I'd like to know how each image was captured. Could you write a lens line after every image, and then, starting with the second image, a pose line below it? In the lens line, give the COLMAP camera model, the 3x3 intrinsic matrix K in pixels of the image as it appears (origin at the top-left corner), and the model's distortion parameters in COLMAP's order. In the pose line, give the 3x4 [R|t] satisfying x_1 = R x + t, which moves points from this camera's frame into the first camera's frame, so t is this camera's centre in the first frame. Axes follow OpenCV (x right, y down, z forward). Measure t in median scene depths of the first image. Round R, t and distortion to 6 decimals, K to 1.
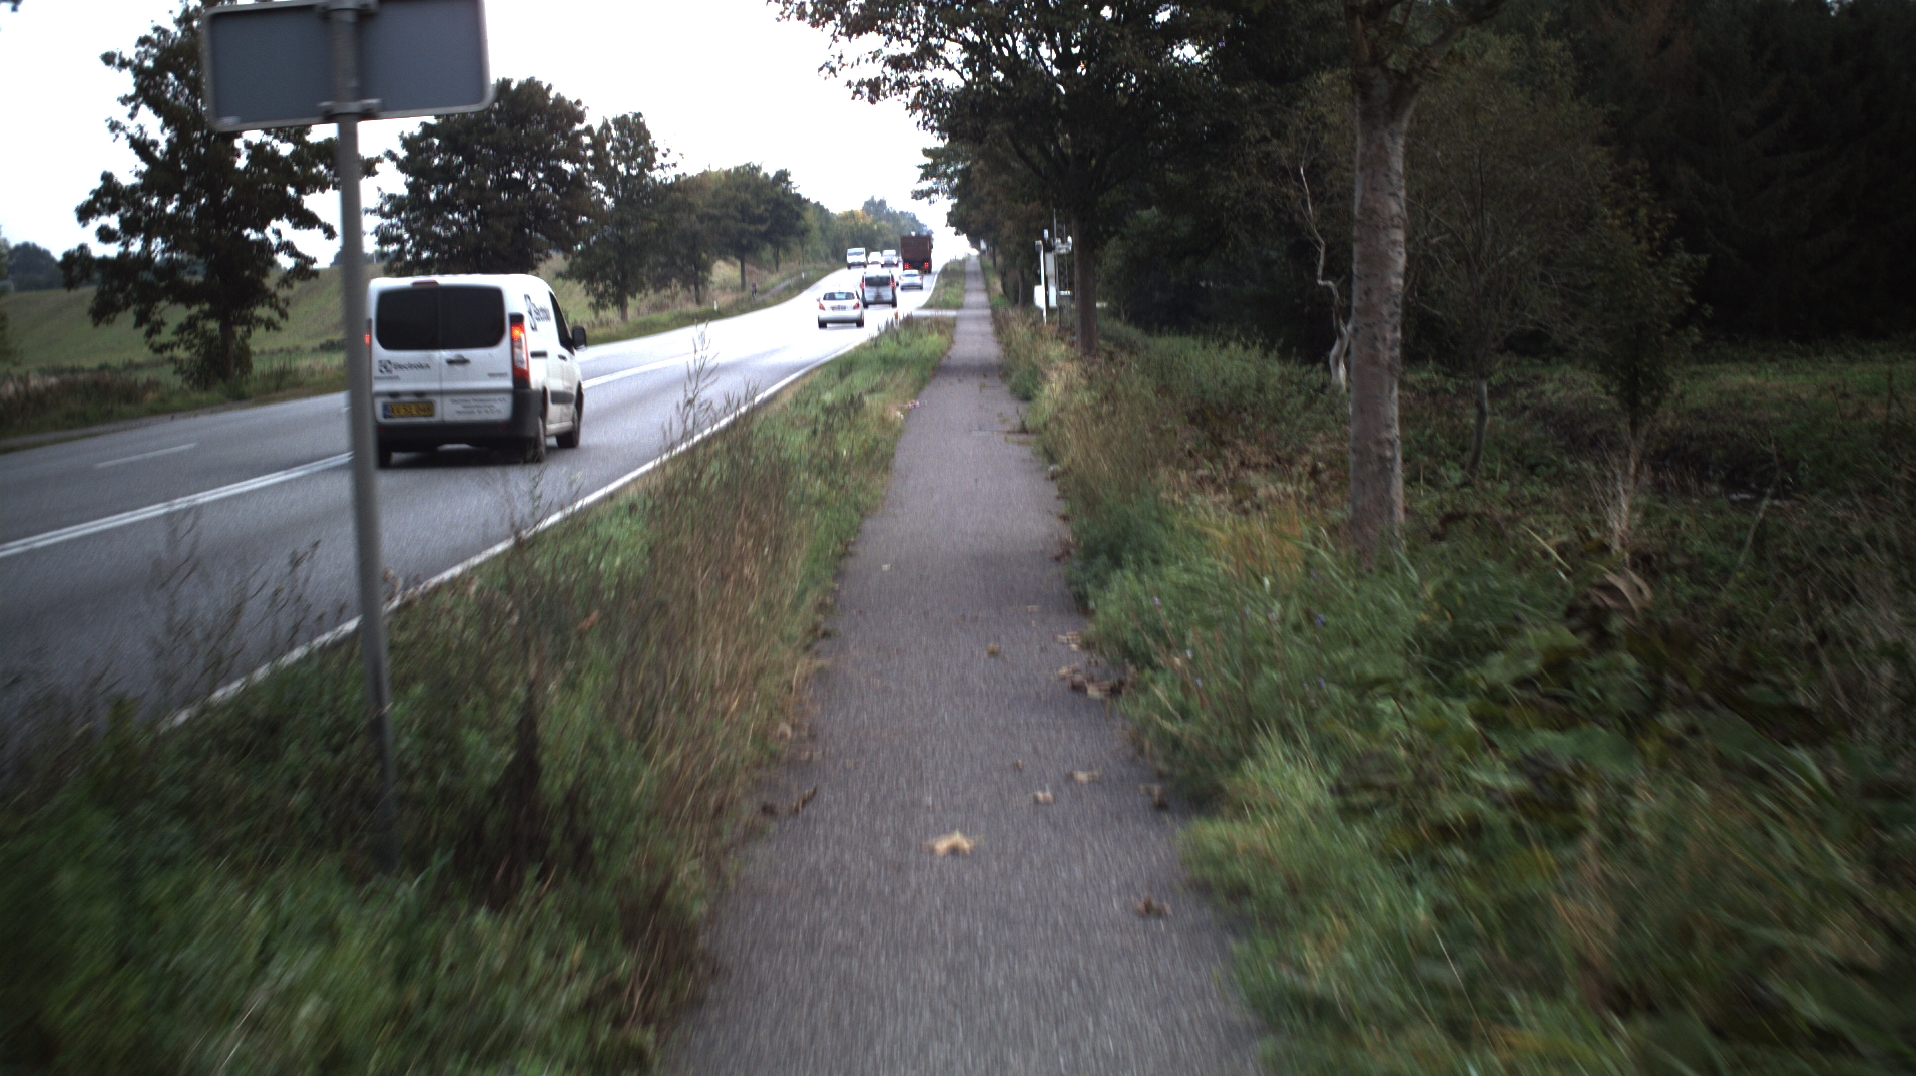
lens RADIAL K [[1840.7, 0, 974.7], [0, 1840.7, 542.1], [0, 0, 1]] dist [-0.075500, -0.010006]
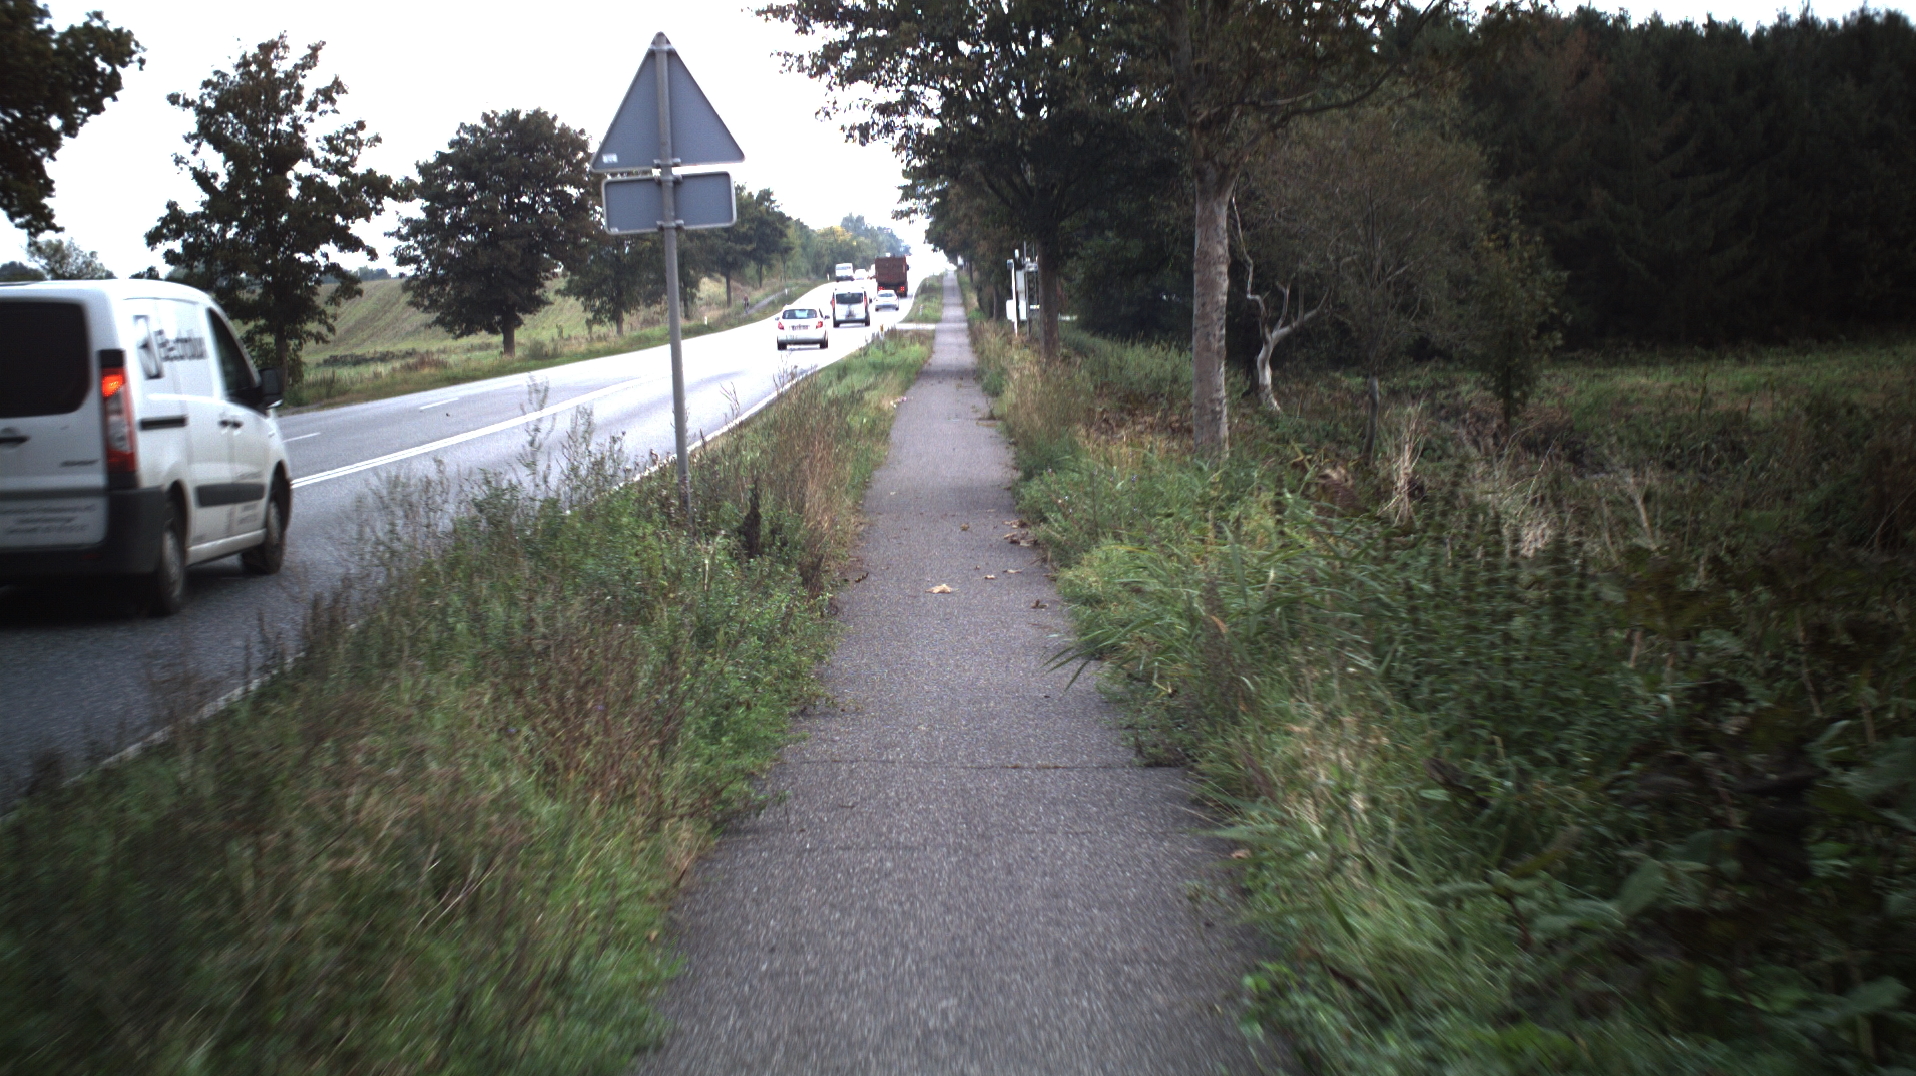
lens RADIAL K [[1840.7, 0, 974.7], [0, 1840.7, 542.1], [0, 0, 1]] dist [-0.075500, -0.010006]
pose [[0.999918, -0.005765, 0.011472, 0.000082], [0.005854, 0.999953, -0.007746, 0.014783], [-0.011427, 0.007813, 0.999904, -0.107985]]
